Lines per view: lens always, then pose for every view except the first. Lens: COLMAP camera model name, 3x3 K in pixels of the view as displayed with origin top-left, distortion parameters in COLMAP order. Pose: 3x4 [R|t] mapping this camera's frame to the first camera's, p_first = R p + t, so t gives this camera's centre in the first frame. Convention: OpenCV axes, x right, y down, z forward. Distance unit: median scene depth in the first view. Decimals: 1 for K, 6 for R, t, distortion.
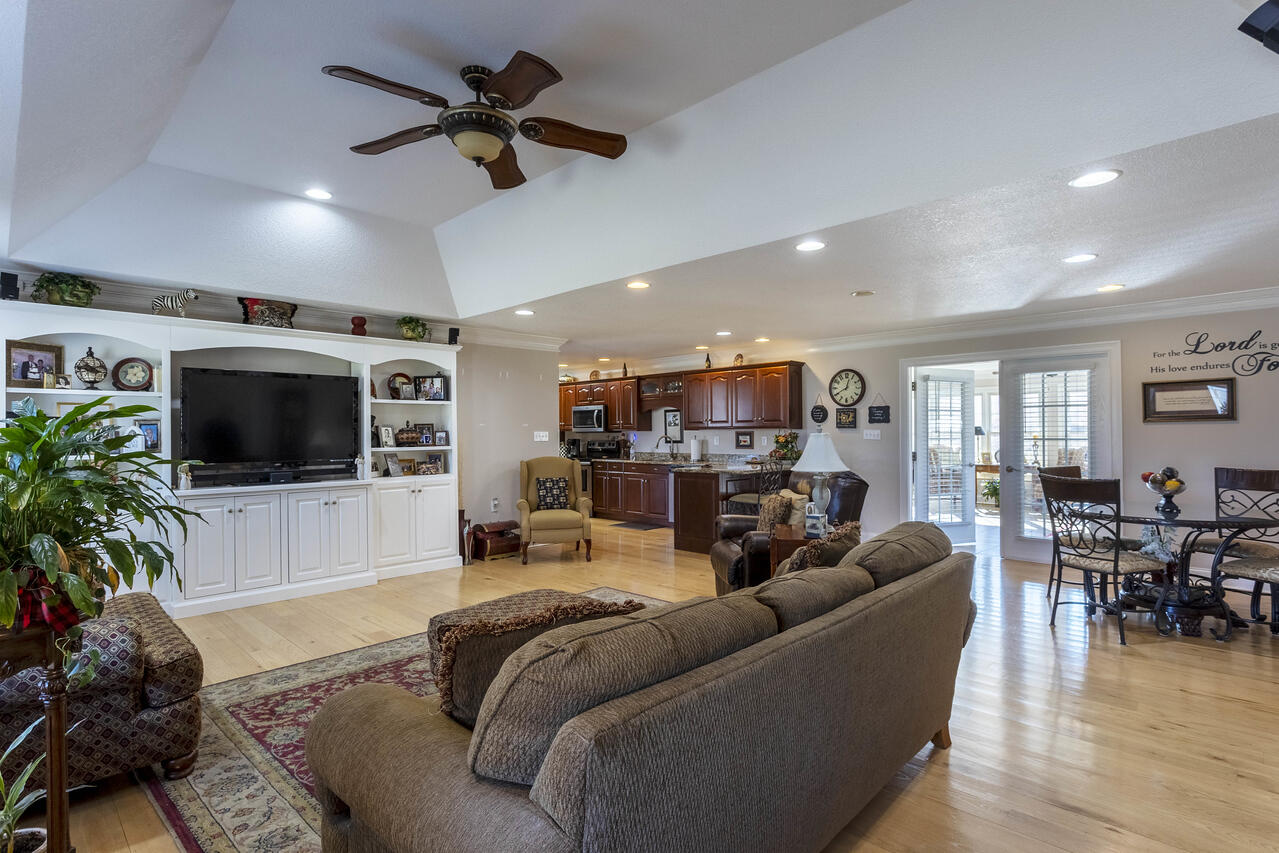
lens RADIAL K [[634.9, 0, 643.8], [0, 634.9, 430.0], [0, 0, 1]] dist [-0.001336, 0.000189]
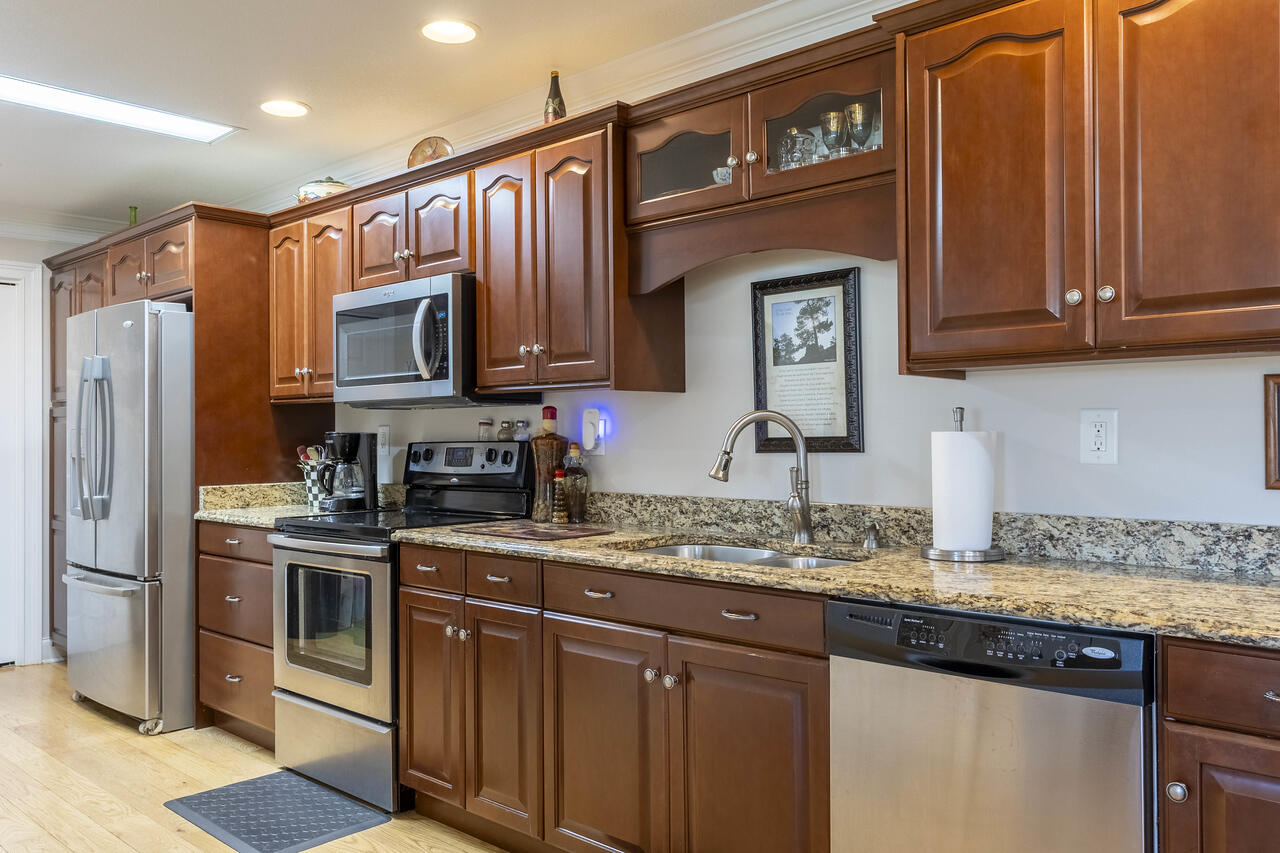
lens RADIAL K [[1002.9, 0, 638.0], [0, 1002.9, 423.1], [0, 0, 1]] dist [0.021858, -0.005323]
pose [[0.999834, -0.000613, 0.018199, -0.012061], [0.000687, 0.999992, -0.004038, 0.017735], [-0.018196, 0.004050, 0.999826, 0.927608]]
